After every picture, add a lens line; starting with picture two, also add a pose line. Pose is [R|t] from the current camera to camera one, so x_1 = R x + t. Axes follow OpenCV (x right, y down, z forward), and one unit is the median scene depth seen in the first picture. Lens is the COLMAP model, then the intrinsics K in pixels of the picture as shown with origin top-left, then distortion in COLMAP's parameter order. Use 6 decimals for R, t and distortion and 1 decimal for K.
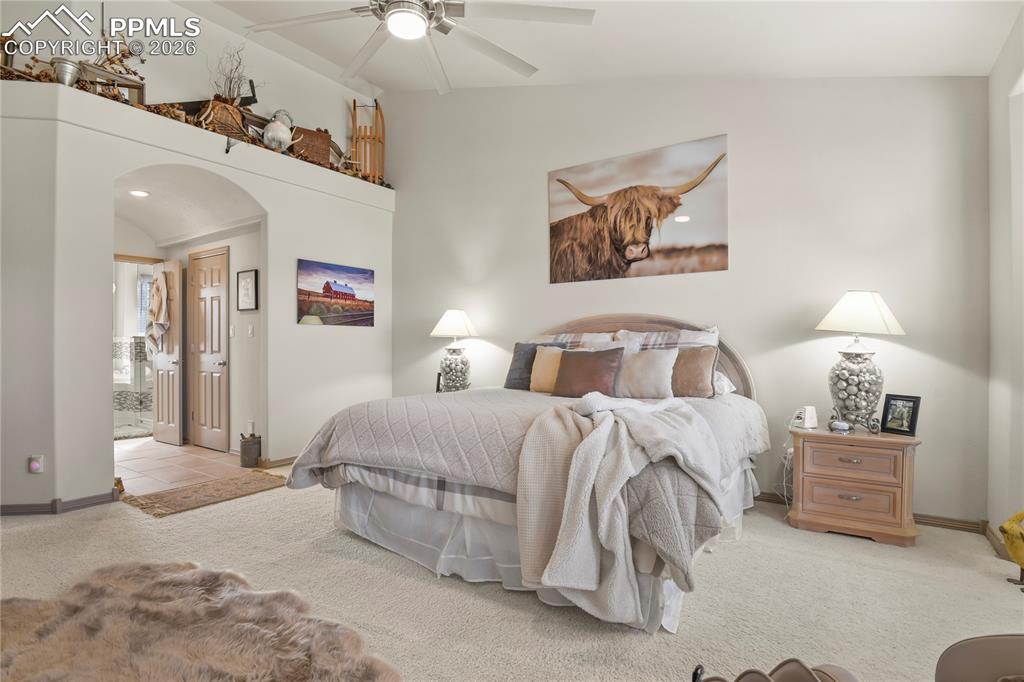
lens RADIAL K [[500.5, 0, 548.7], [0, 500.5, 352.7], [0, 0, 1]] dist [-0.029837, -0.004140]
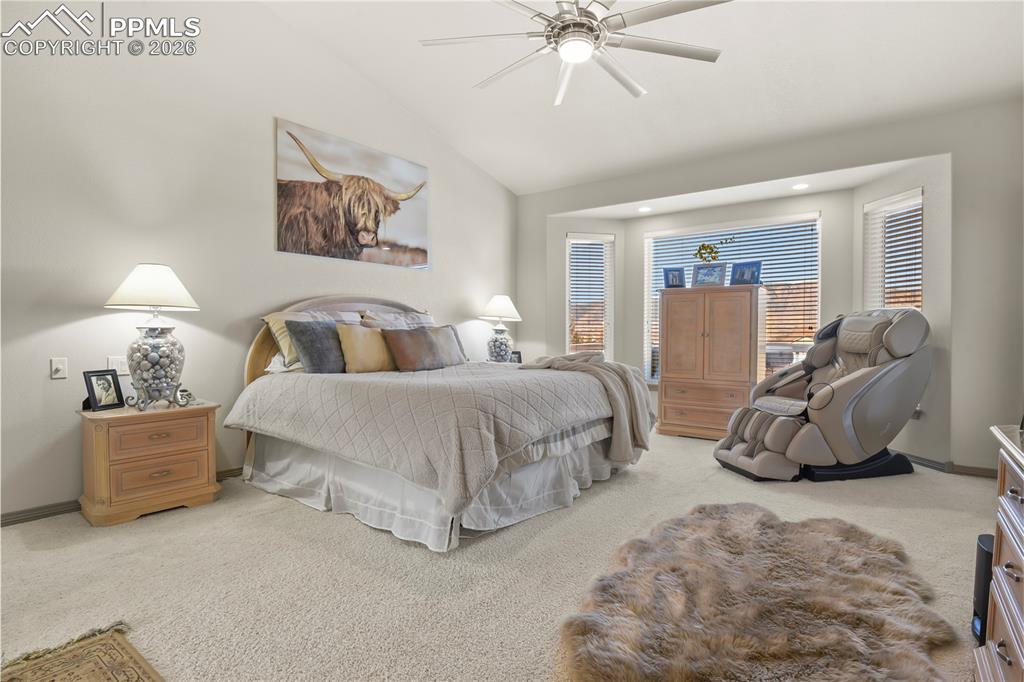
lens RADIAL K [[500.5, 0, 515.0], [0, 500.5, 339.6], [0, 0, 1]] dist [-0.029837, -0.004140]
pose [[0.087363, -0.029719, 0.995733, -0.870703], [0.003298, 0.999558, 0.029544, -0.012827], [-0.996171, 0.000703, 0.087422, 0.573334]]
